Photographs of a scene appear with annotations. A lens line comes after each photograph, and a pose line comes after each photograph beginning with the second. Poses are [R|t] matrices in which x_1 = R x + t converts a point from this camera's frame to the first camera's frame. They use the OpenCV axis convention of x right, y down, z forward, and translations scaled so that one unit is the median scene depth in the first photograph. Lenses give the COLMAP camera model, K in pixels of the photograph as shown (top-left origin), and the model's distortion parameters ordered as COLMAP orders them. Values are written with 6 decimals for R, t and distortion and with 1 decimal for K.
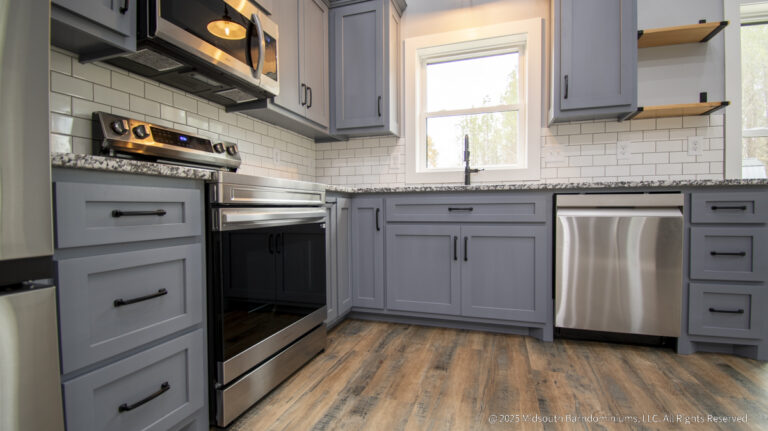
lens RADIAL K [[347.8, 0, 385.8], [0, 347.8, 217.4], [0, 0, 1]] dist [0.049803, -0.046339]
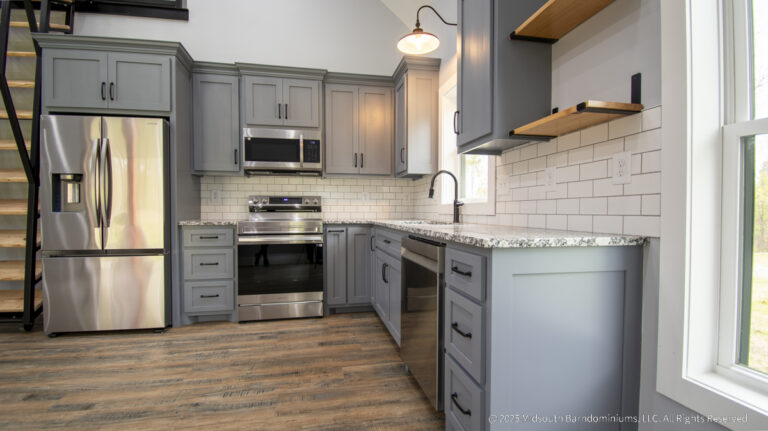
lens RADIAL K [[347.8, 0, 385.8], [0, 347.8, 217.4], [0, 0, 1]] dist [0.049803, -0.046339]
pose [[0.486980, 0.024106, -0.873080, 1.521137], [-0.023466, 0.999619, 0.014511, -0.149987], [0.873098, 0.013421, 0.487360, 0.451118]]
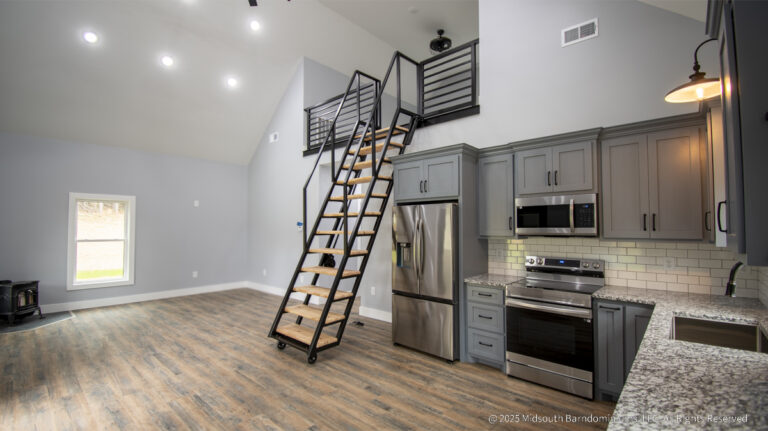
lens RADIAL K [[347.8, 0, 385.8], [0, 347.8, 217.4], [0, 0, 1]] dist [0.049803, -0.046339]
pose [[-0.419037, -0.006315, -0.907947, 1.711217], [-0.016714, 0.999860, 0.000759, -0.444187], [0.907815, 0.015493, -0.419084, 0.848501]]
